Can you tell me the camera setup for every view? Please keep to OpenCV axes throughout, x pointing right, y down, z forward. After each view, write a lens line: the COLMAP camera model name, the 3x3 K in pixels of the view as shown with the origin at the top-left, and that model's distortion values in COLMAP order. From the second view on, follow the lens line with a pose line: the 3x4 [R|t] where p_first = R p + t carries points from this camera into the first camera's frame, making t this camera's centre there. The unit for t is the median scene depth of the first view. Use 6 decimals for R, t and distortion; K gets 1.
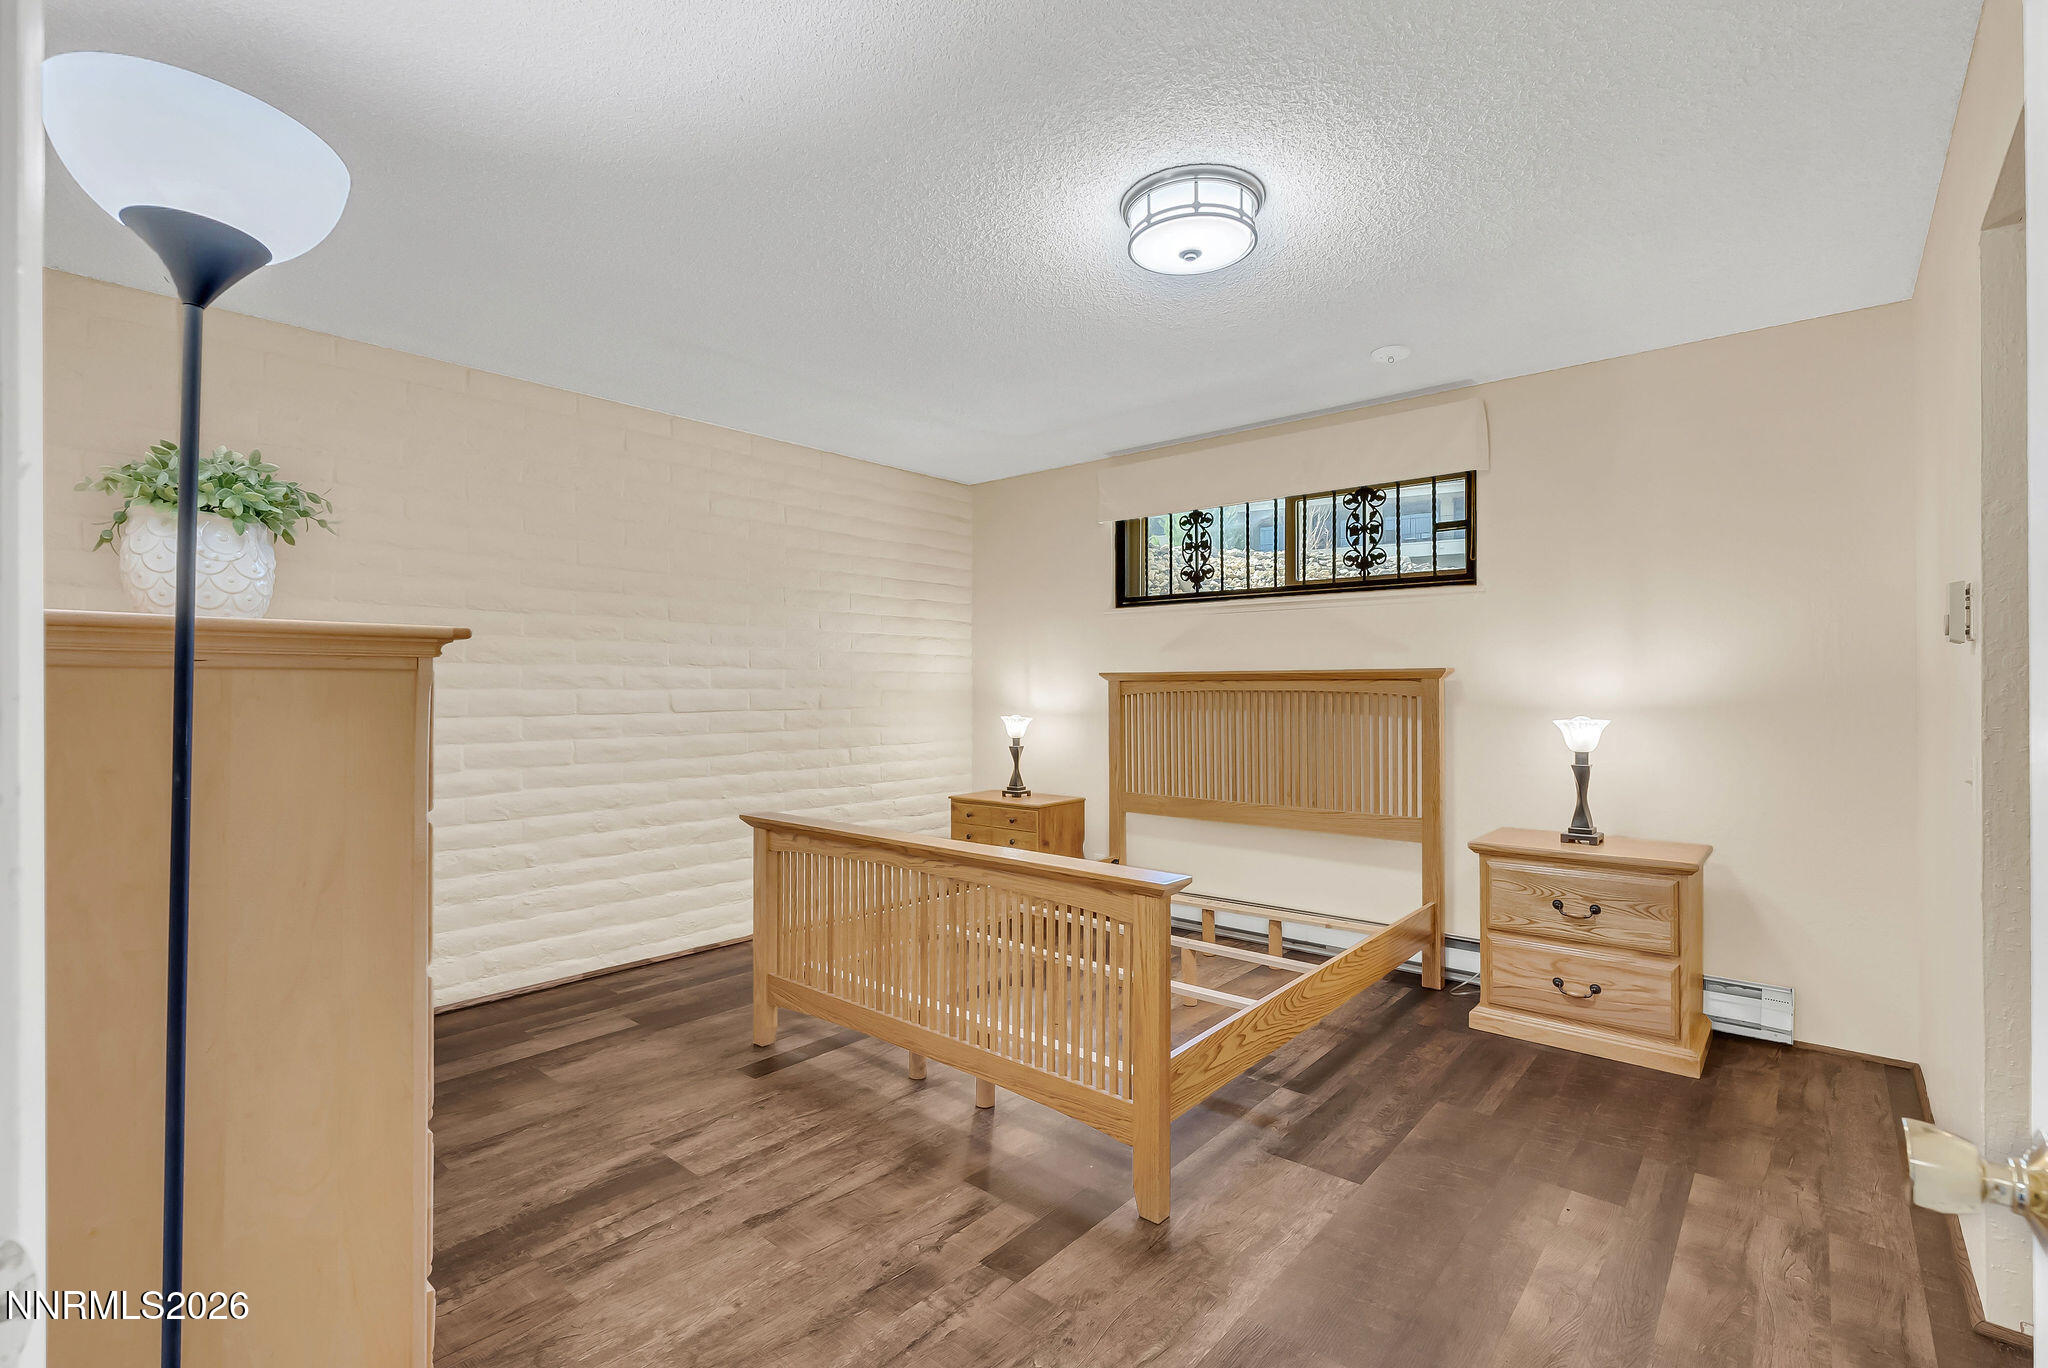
lens RADIAL K [[935.8, 0, 1023.5], [0, 935.8, 681.8], [0, 0, 1]] dist [-0.007868, 0.003179]
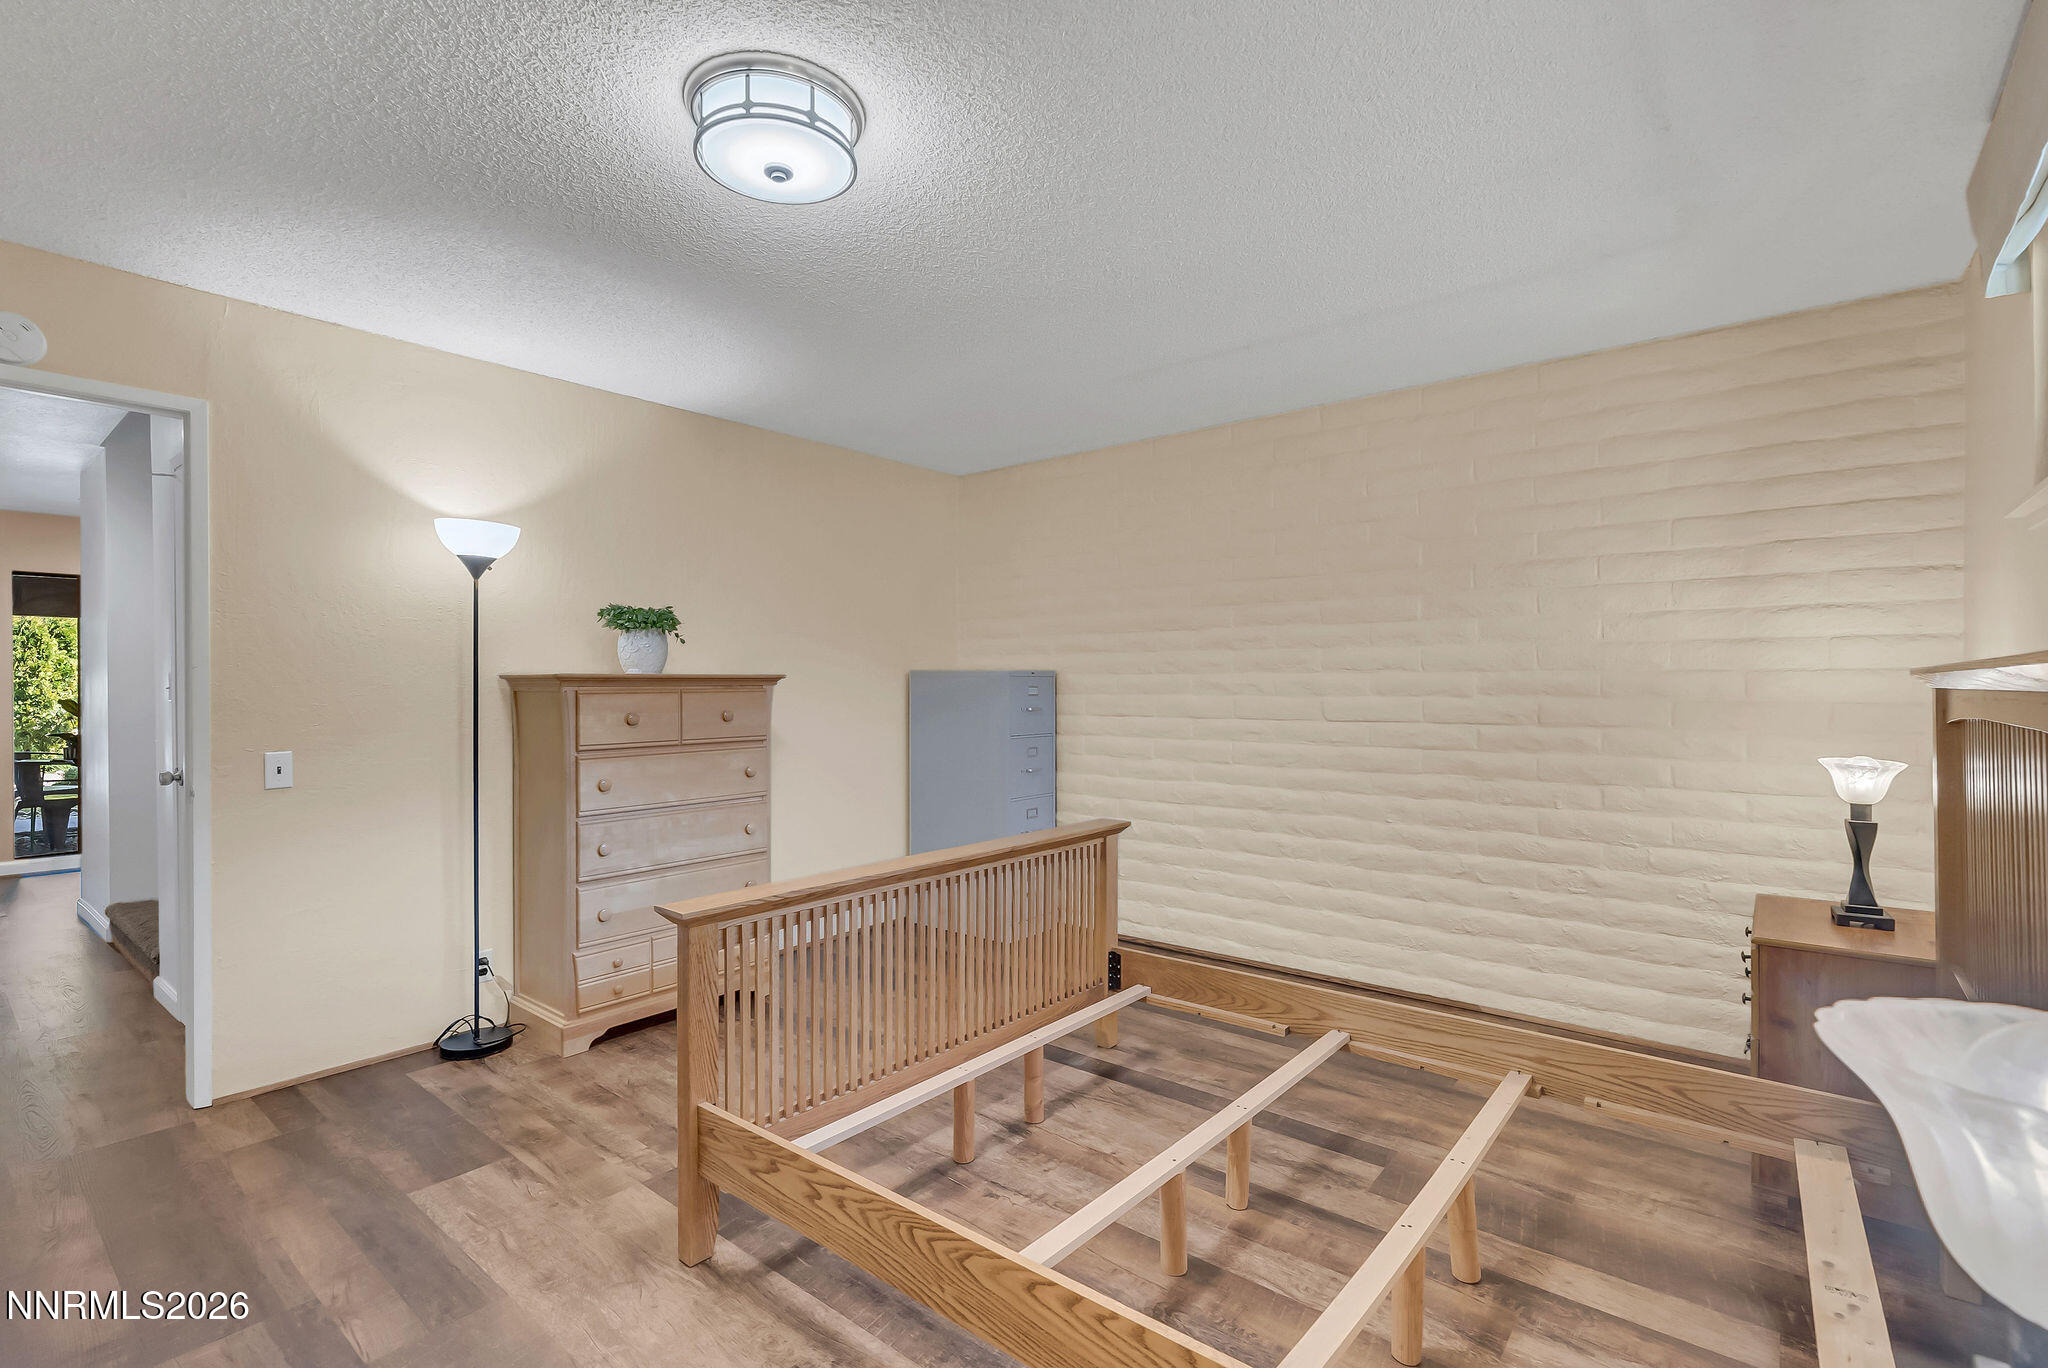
lens RADIAL K [[935.8, 0, 1023.7], [0, 935.8, 690.5], [0, 0, 1]] dist [-0.007868, 0.003179]
pose [[0.022413, 0.004440, -0.999739, 0.588440], [0.006637, 0.999967, 0.004590, -0.004360], [0.999727, -0.006738, 0.022383, 0.707477]]
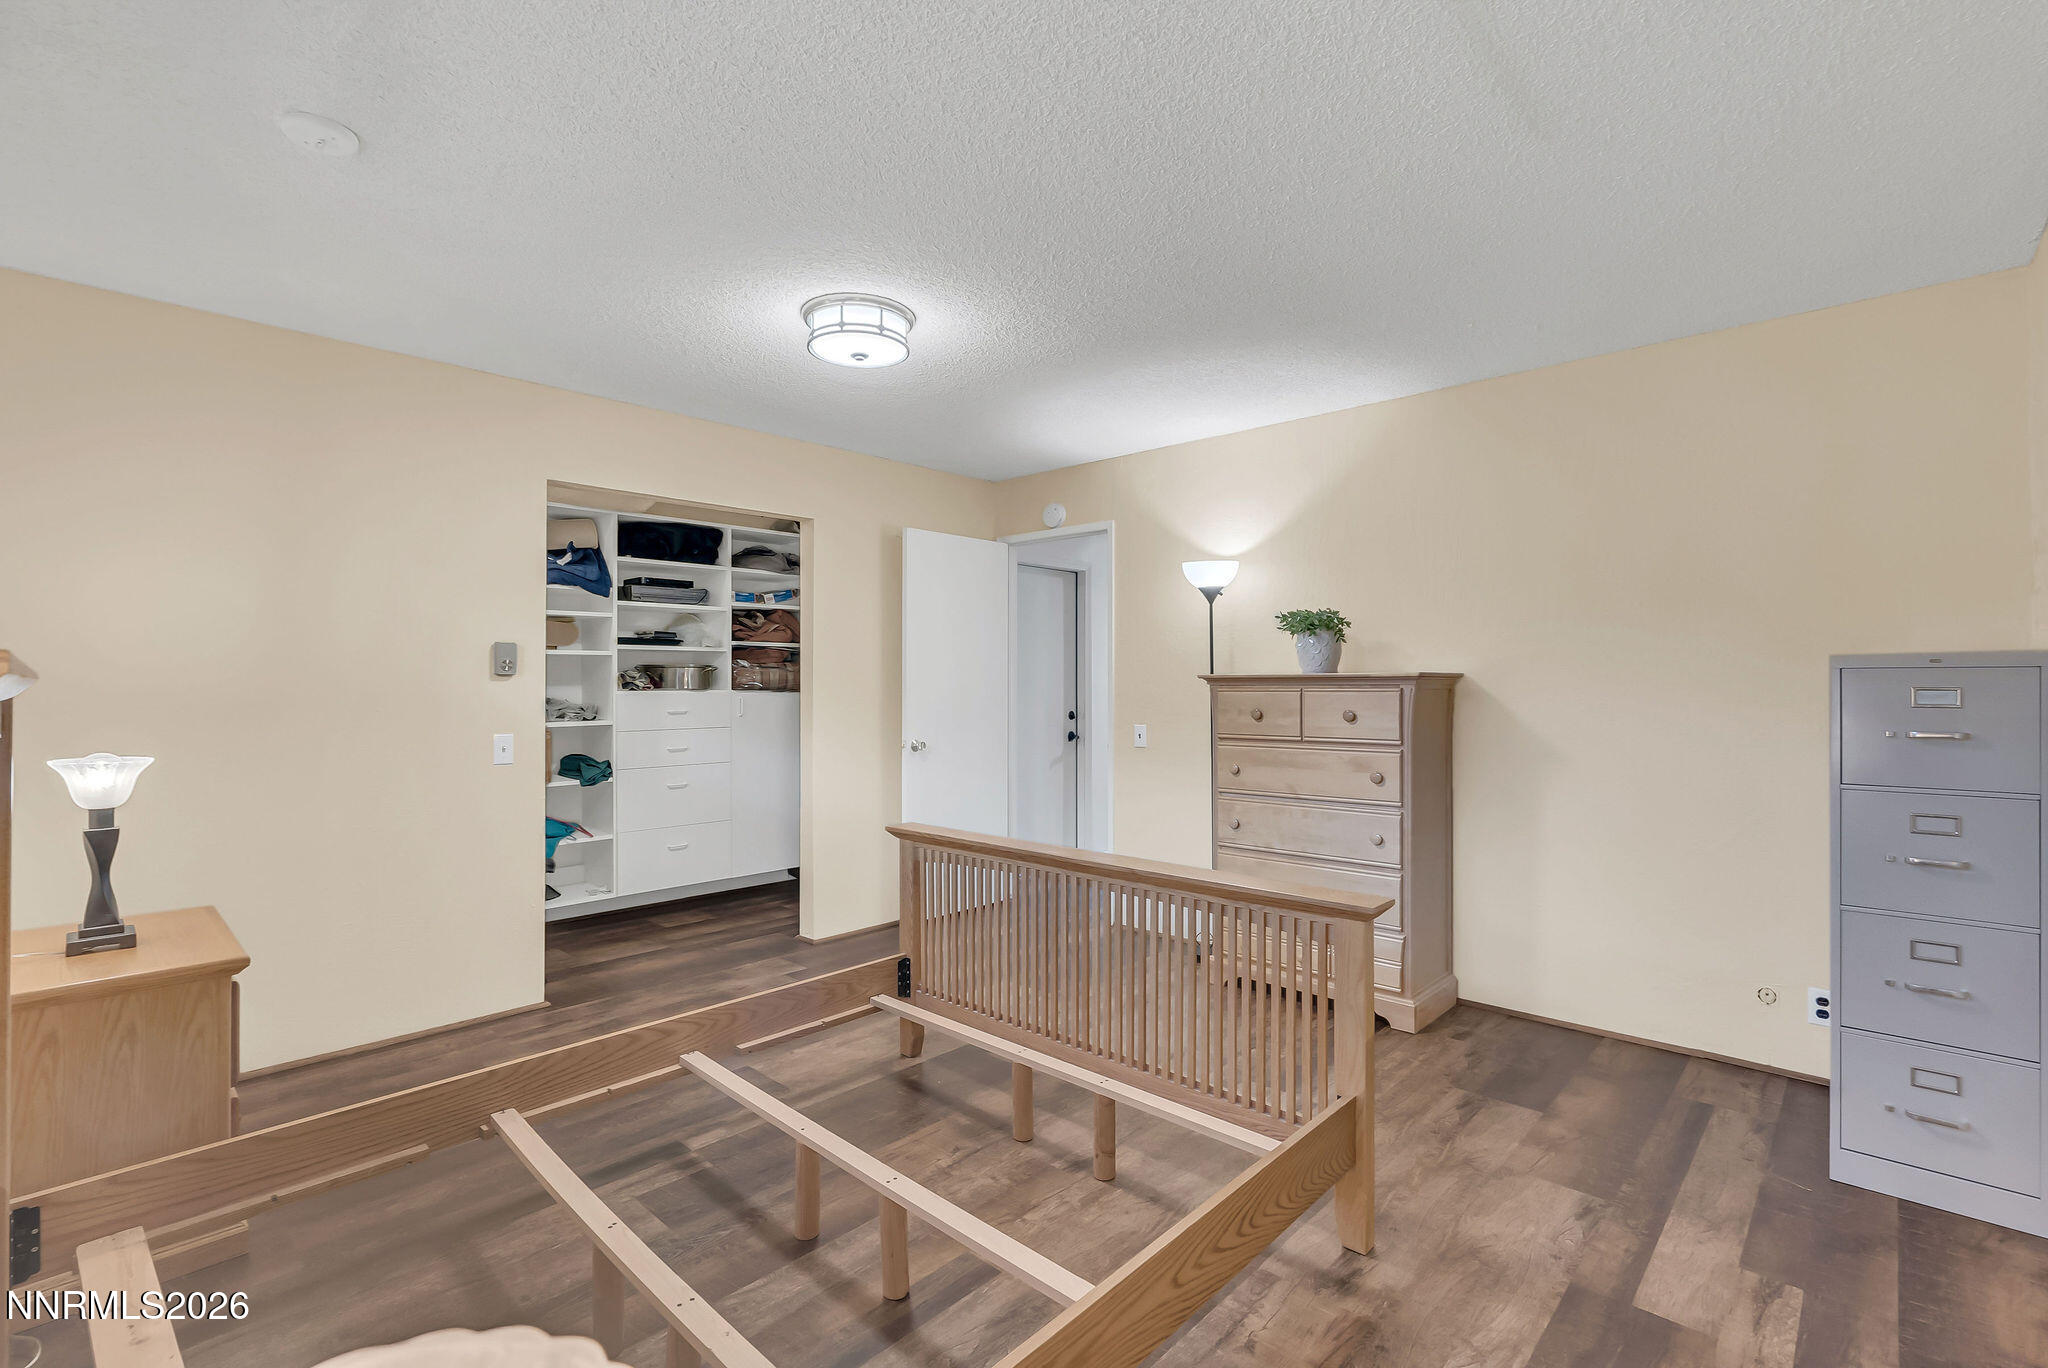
lens RADIAL K [[935.8, 0, 1024.2], [0, 935.8, 682.1], [0, 0, 1]] dist [-0.007868, 0.003179]
pose [[-0.998749, 0.002238, 0.049964, -0.062175], [0.002051, 0.999991, -0.003795, -0.006711], [-0.049972, -0.003687, -0.998744, 1.330865]]
